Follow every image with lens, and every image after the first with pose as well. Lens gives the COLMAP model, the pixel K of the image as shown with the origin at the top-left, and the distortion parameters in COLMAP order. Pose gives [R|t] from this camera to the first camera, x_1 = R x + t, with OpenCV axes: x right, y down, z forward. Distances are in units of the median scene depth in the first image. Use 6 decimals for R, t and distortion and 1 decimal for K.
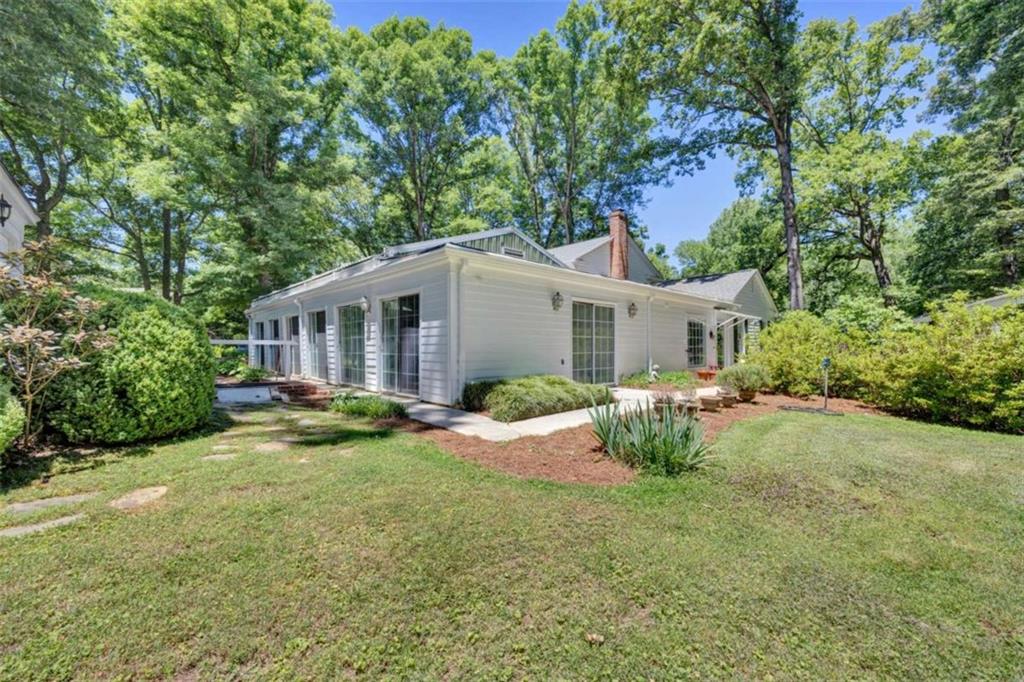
lens RADIAL K [[408.5, 0, 510.9], [0, 408.5, 348.9], [0, 0, 1]] dist [0.000163, -0.000133]
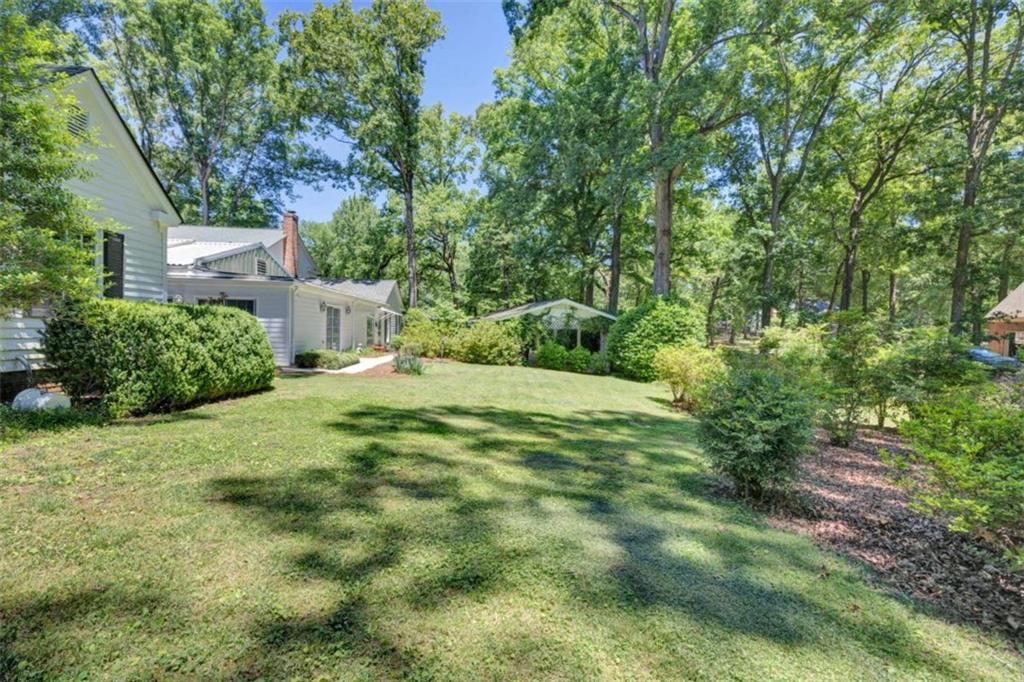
lens RADIAL K [[596.3, 0, 528.0], [0, 596.3, 331.4], [0, 0, 1]] dist [0.005864, 0.000054]
pose [[0.633040, 0.012167, 0.774023, -0.615115], [-0.024965, 0.999677, 0.004704, -0.021662], [-0.773716, -0.022301, 0.633140, -0.606608]]
